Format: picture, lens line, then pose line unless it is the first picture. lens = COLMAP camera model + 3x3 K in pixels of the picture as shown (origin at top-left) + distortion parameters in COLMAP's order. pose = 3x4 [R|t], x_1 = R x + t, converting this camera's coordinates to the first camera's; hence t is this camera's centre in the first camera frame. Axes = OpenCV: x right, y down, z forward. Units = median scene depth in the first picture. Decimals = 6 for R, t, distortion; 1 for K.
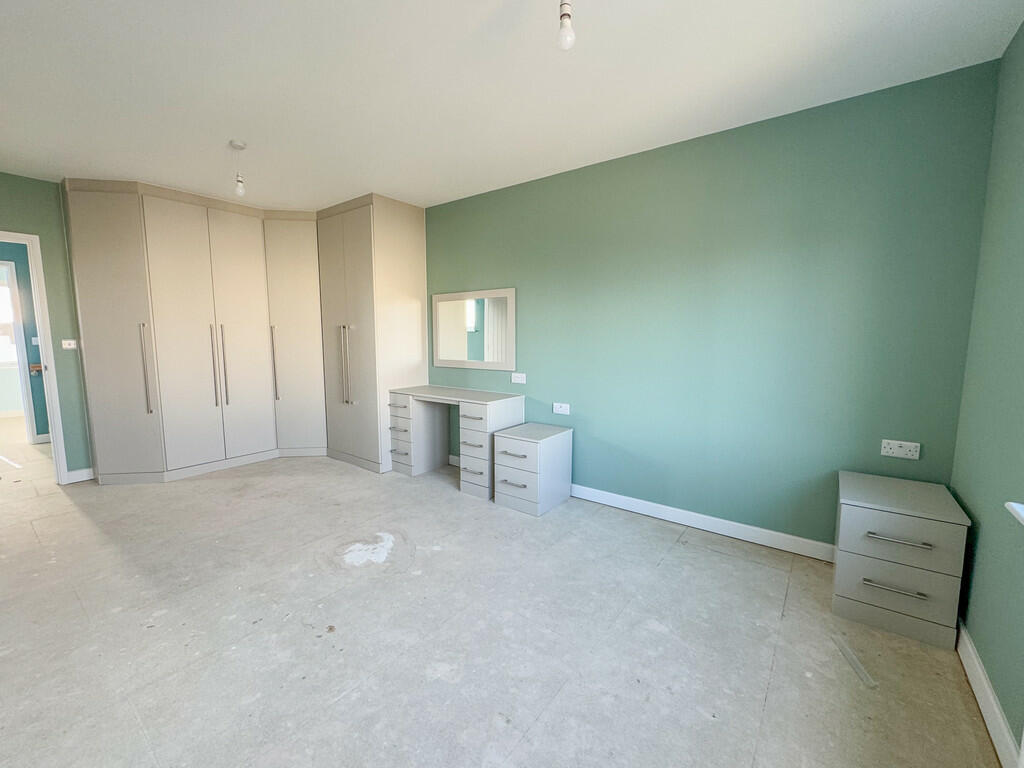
lens RADIAL K [[432.9, 0, 478.8], [0, 432.9, 386.4], [0, 0, 1]] dist [-0.000345, -0.000359]
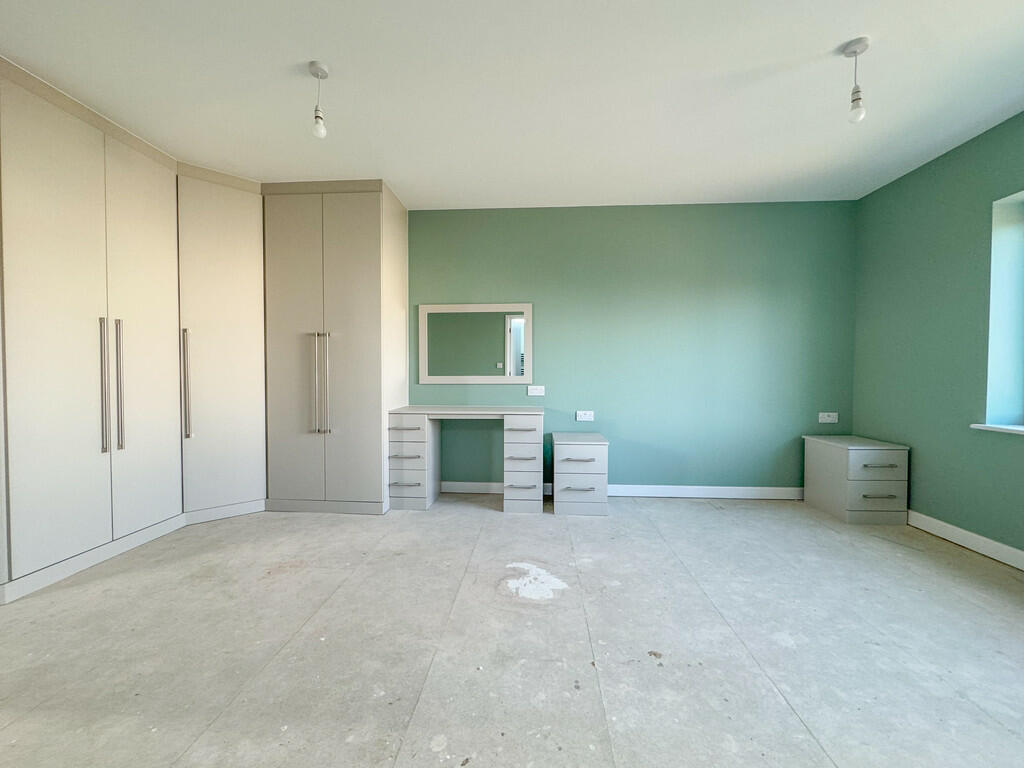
lens RADIAL K [[432.9, 0, 478.8], [0, 432.9, 386.4], [0, 0, 1]] dist [-0.000345, -0.000359]
pose [[0.820063, -0.012250, 0.572142, -0.647435], [0.063386, 0.995564, -0.069538, 0.035932], [-0.568752, 0.093291, 0.817201, 0.253946]]
